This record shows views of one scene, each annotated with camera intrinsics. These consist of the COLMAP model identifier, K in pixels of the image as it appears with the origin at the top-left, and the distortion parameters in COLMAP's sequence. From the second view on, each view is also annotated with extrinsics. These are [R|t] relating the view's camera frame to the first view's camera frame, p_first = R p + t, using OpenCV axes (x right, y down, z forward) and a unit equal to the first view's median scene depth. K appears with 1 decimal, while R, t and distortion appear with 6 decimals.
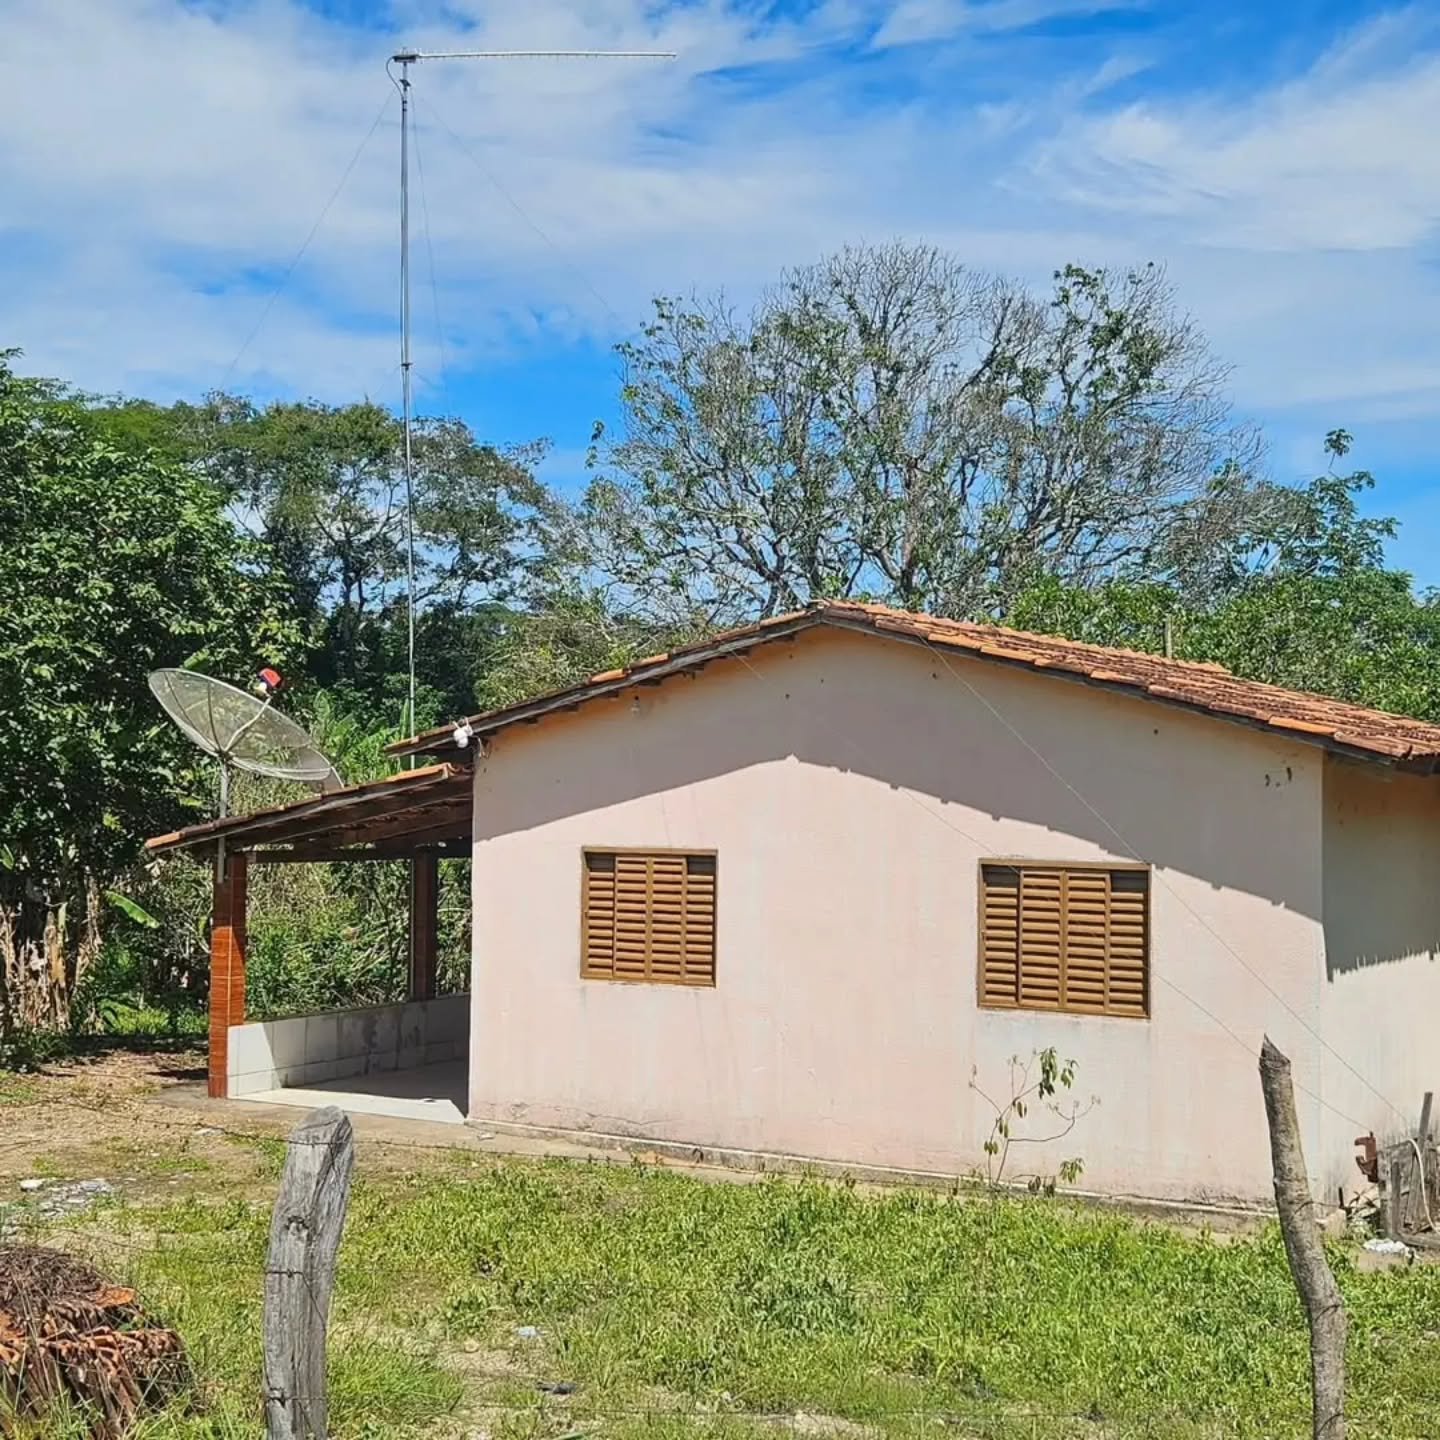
lens RADIAL K [[1993.0, 0, 719.8], [0, 1993.0, 773.8], [0, 0, 1]] dist [0.062957, -0.027471]
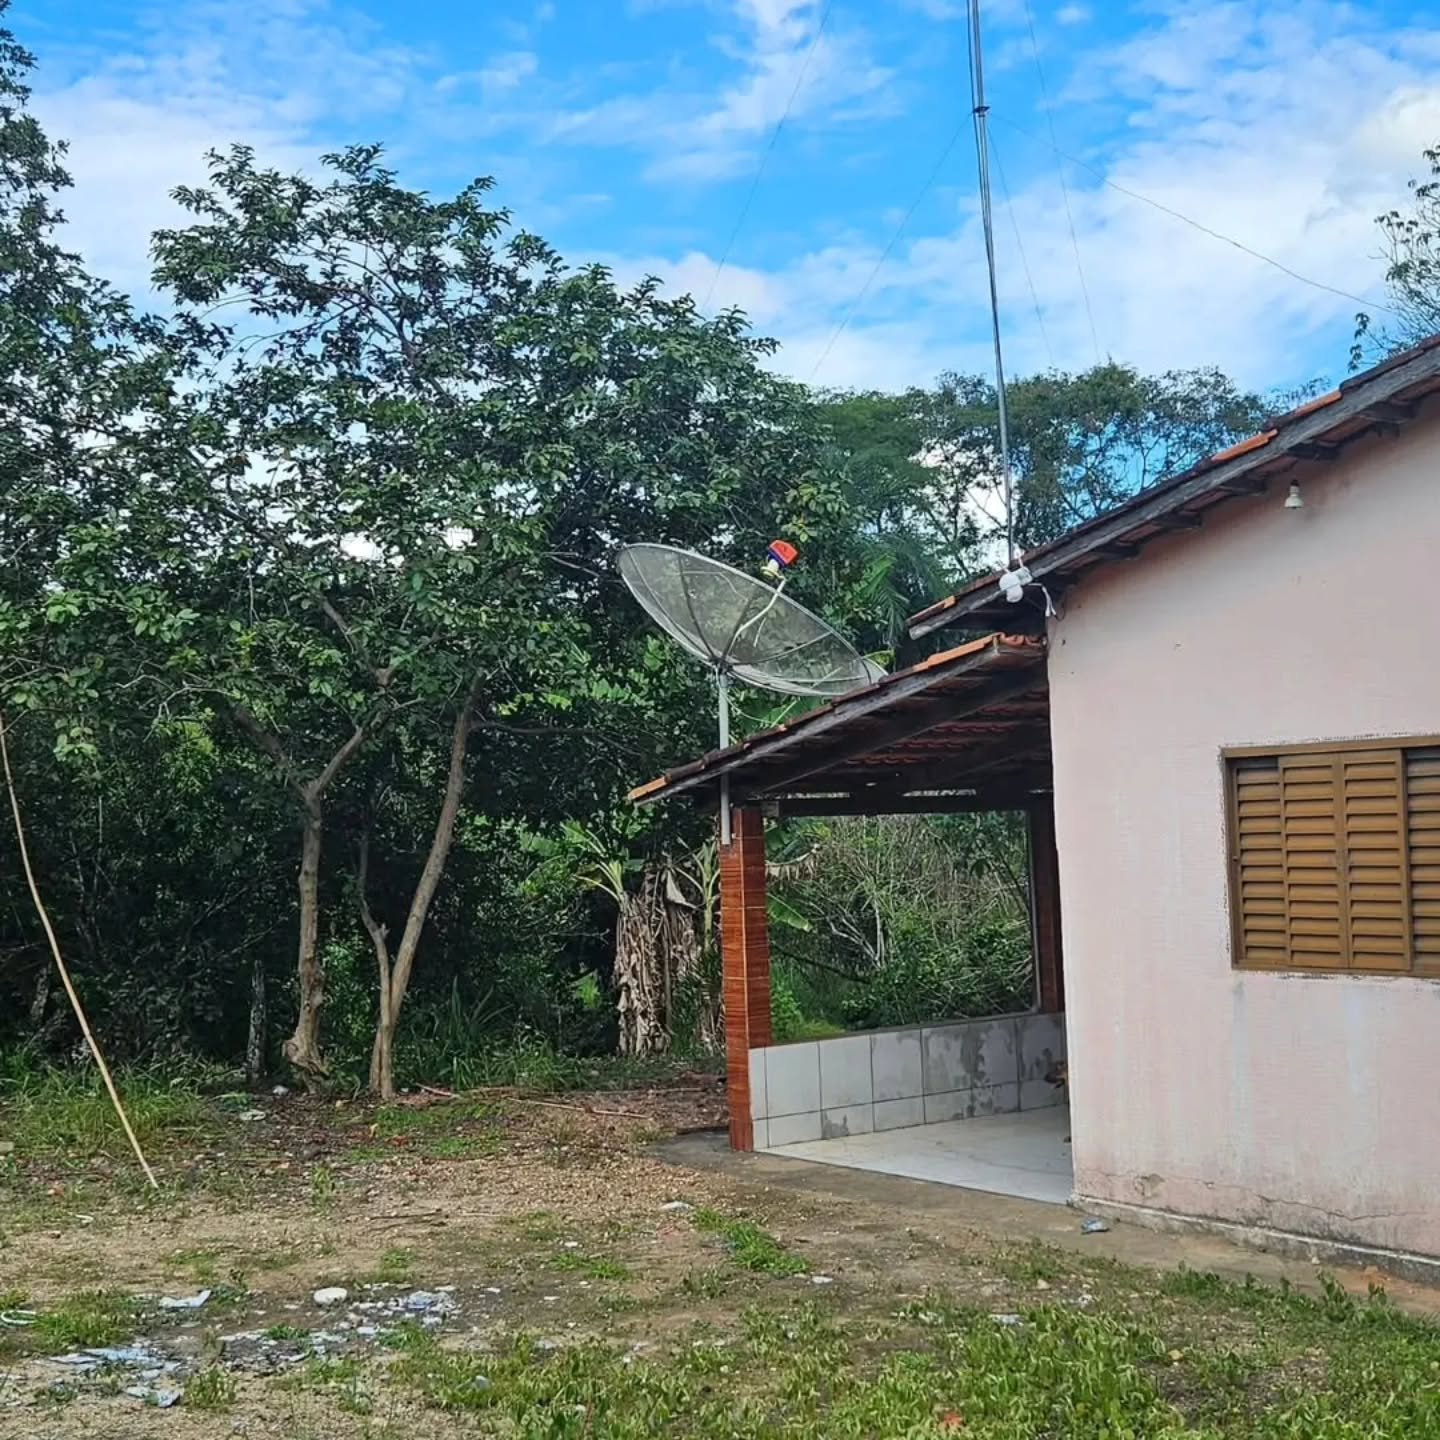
lens RADIAL K [[1993.0, 0, 719.8], [0, 1993.0, 773.8], [0, 0, 1]] dist [0.062957, -0.027471]
pose [[0.918860, -0.056843, -0.390469, 0.024352], [0.053129, 0.998381, -0.020316, 0.043129], [0.390991, -0.002077, 0.920392, 0.348868]]
